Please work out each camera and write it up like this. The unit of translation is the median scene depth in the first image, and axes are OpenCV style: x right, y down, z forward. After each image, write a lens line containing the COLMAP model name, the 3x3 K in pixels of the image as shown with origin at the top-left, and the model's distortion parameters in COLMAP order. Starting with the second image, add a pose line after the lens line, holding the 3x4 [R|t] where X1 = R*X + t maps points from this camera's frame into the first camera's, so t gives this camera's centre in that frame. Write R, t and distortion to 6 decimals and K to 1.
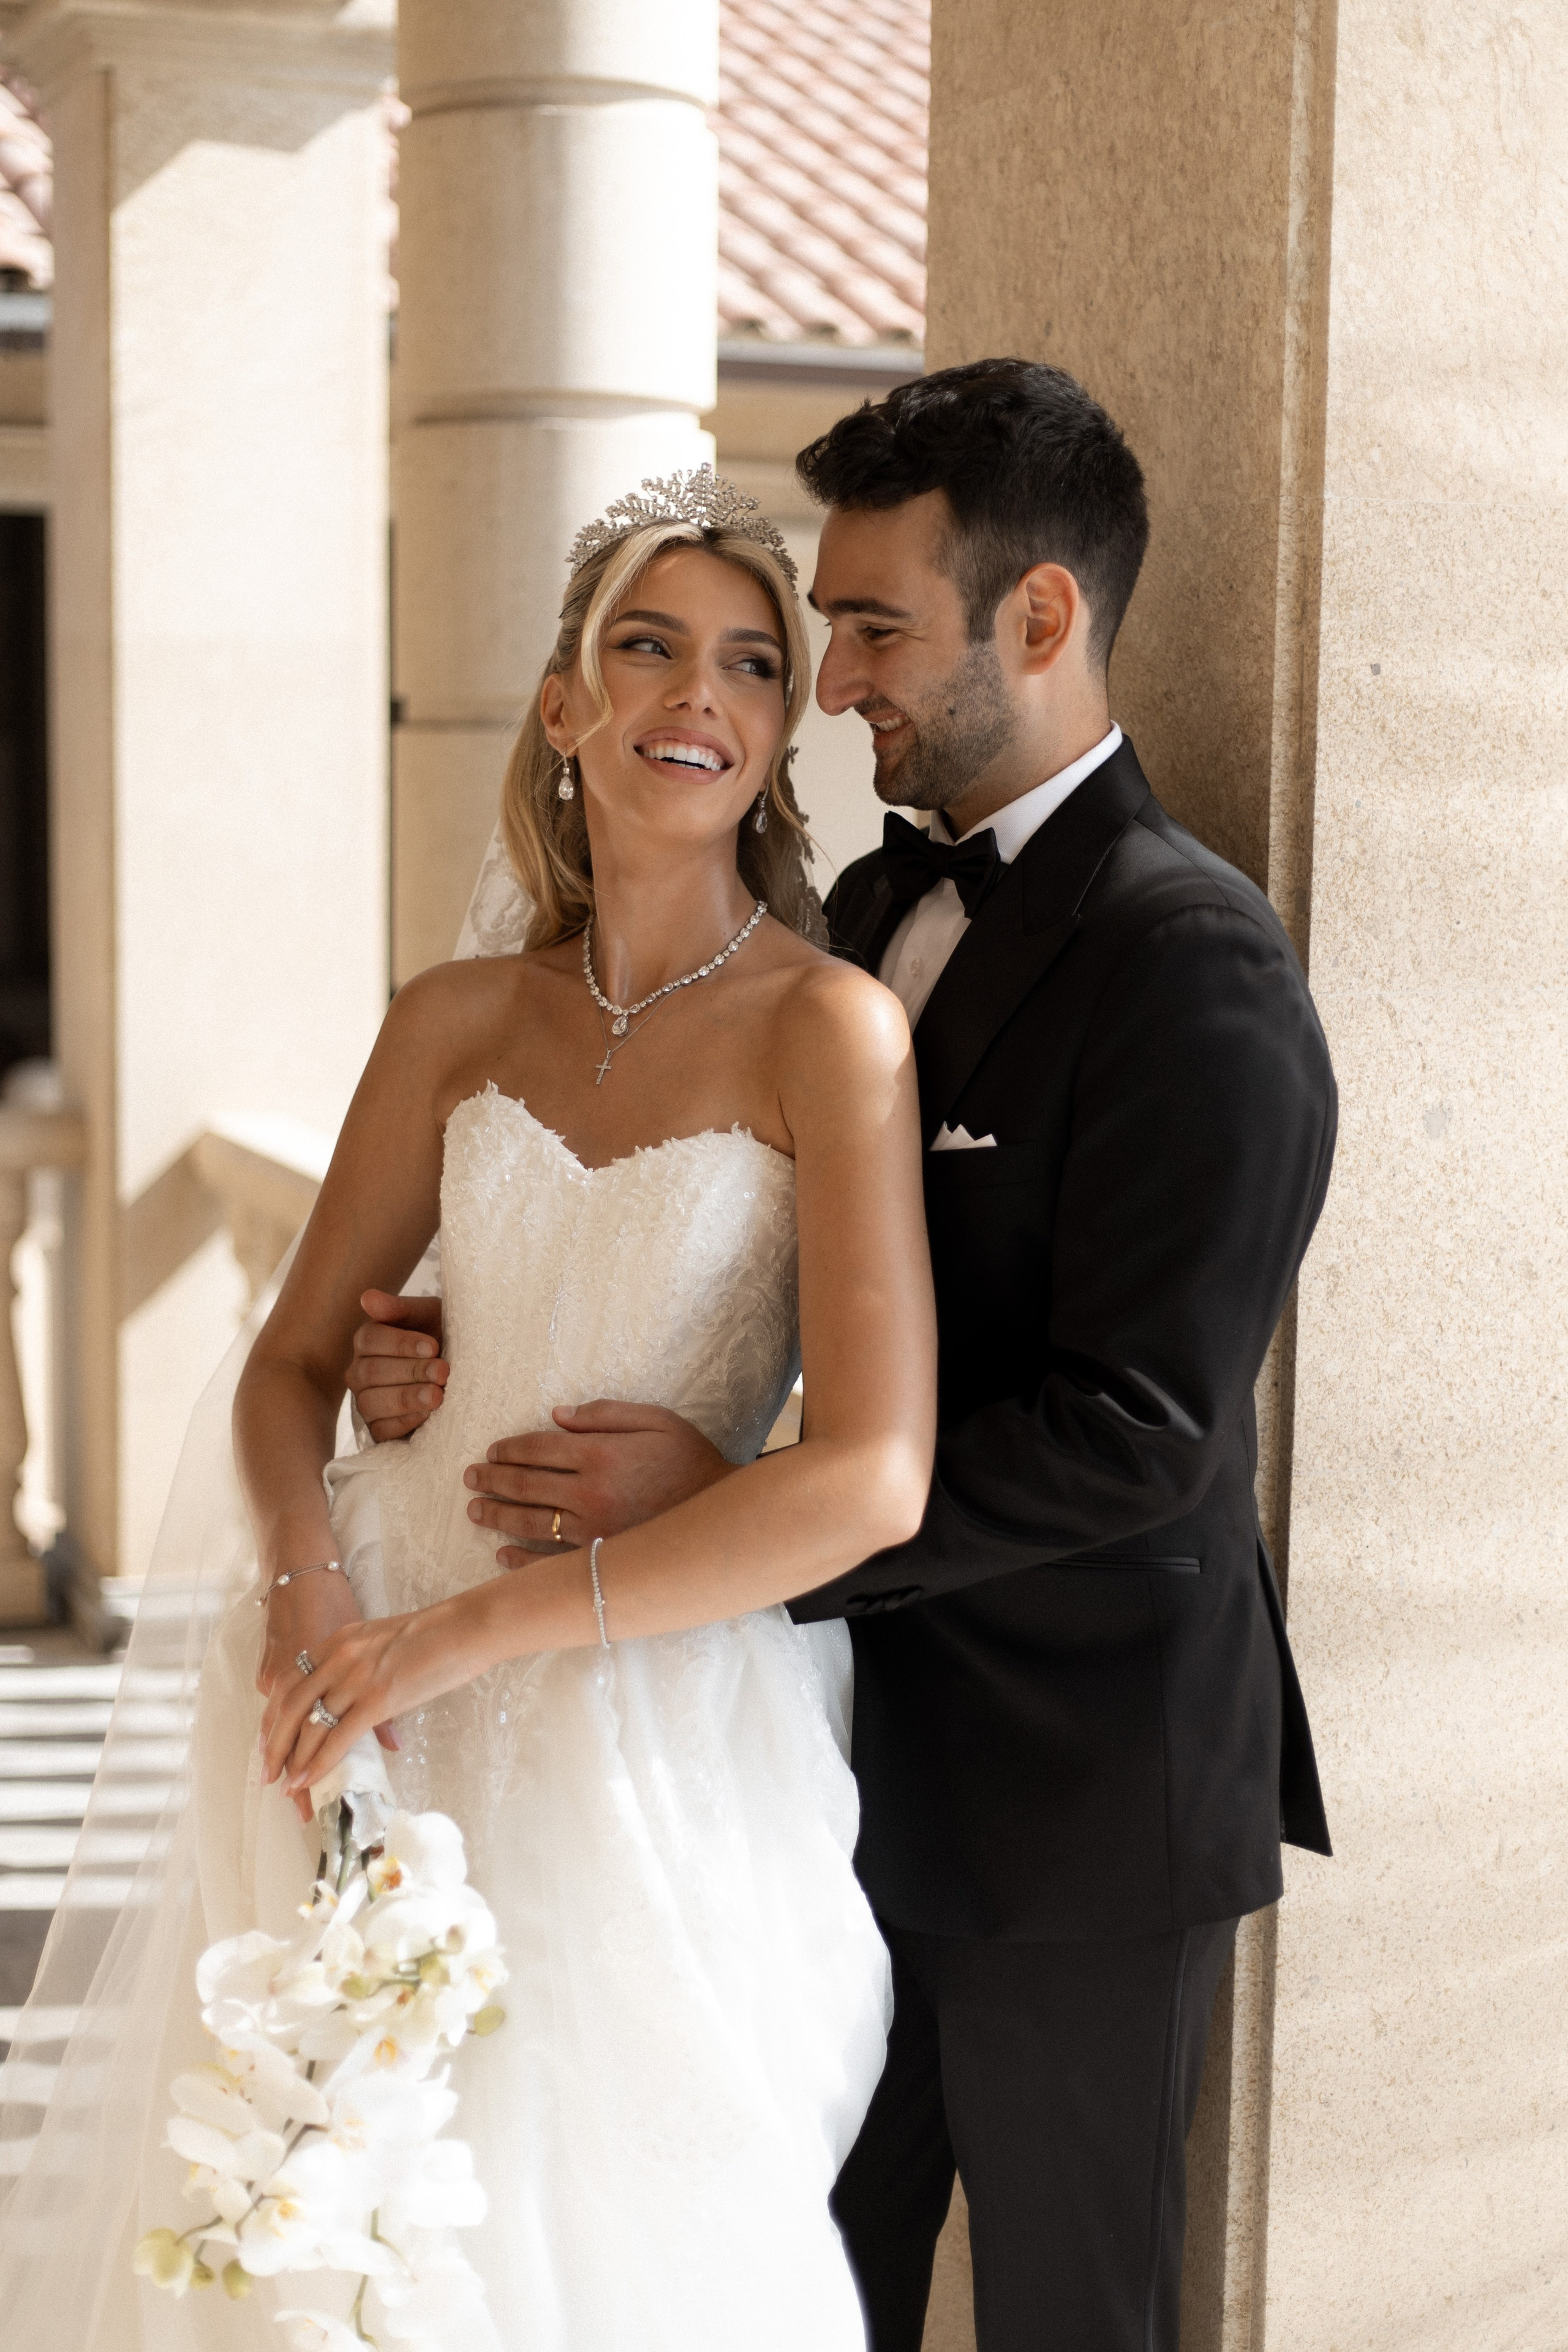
lens RADIAL K [[3536.6, 0, 780.8], [0, 3536.6, 1183.2], [0, 0, 1]] dist [0.000560, 0.072874]
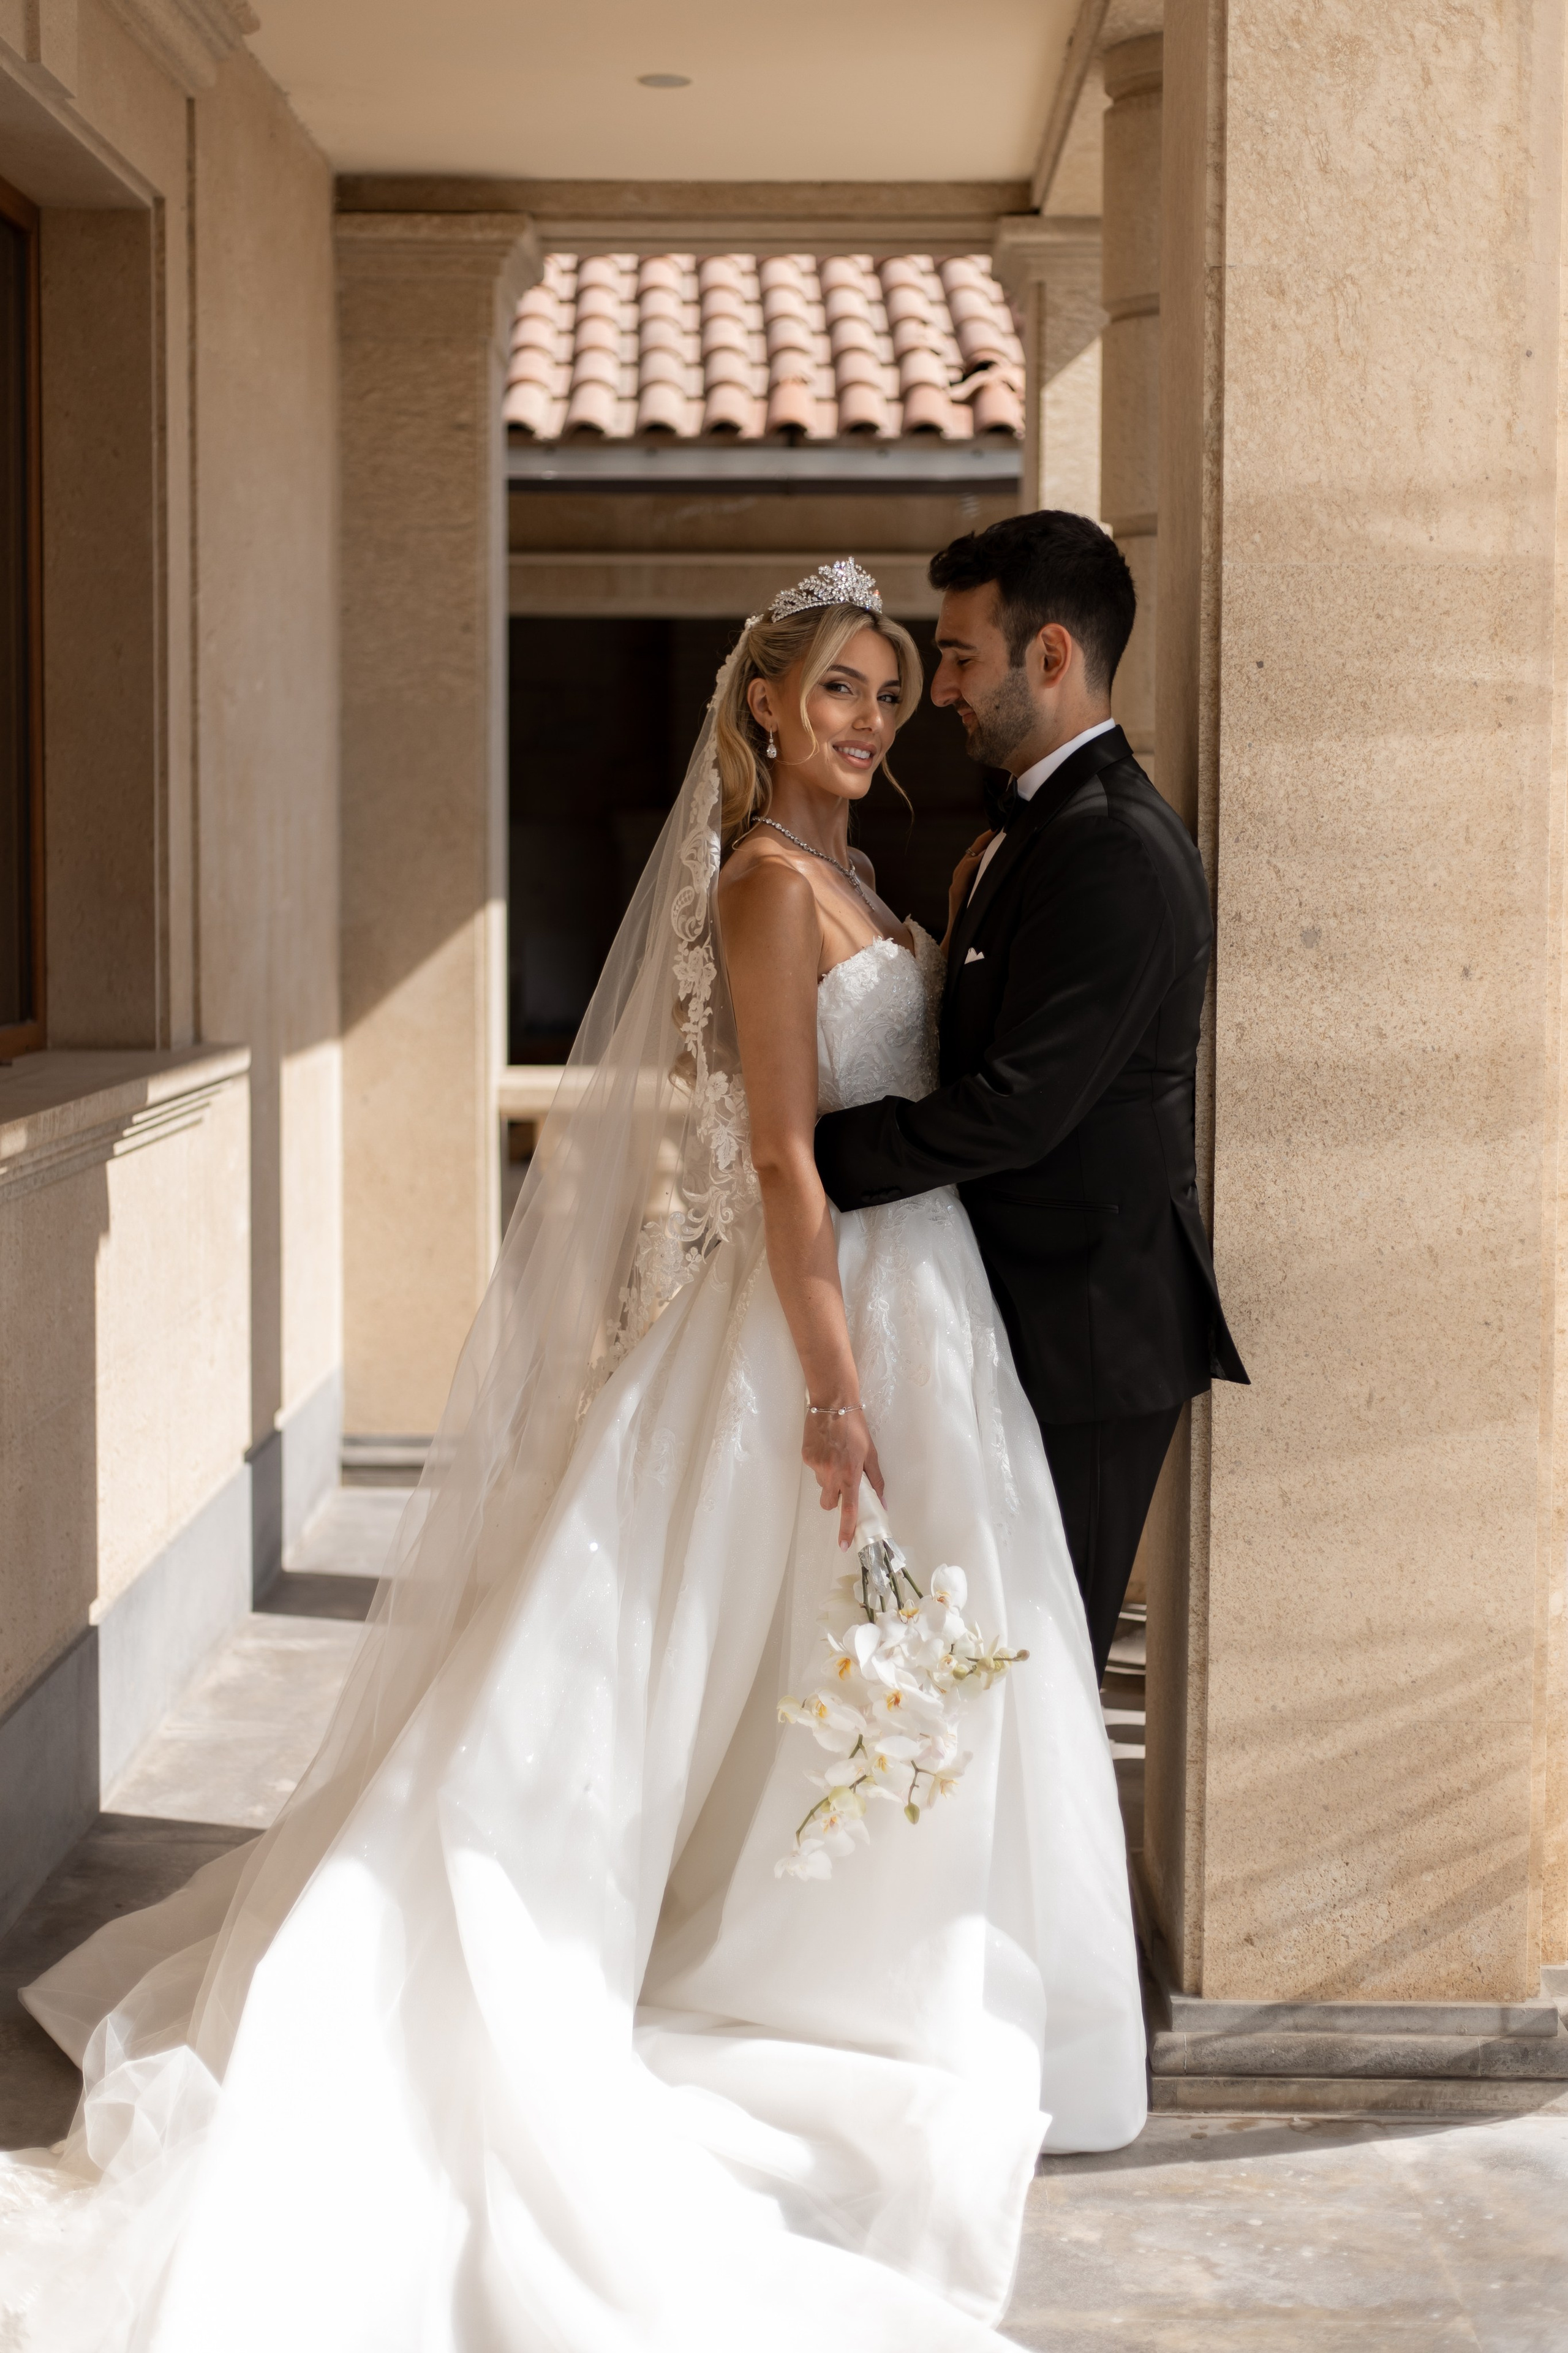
lens RADIAL K [[3537.9, 0, 780.8], [0, 3537.9, 1183.7], [0, 0, 1]] dist [0.000560, 0.072874]
pose [[0.919078, 0.024569, -0.393310, 0.610516], [-0.037275, 0.999000, -0.024701, 0.147028], [0.392309, 0.037362, 0.919074, -0.607671]]
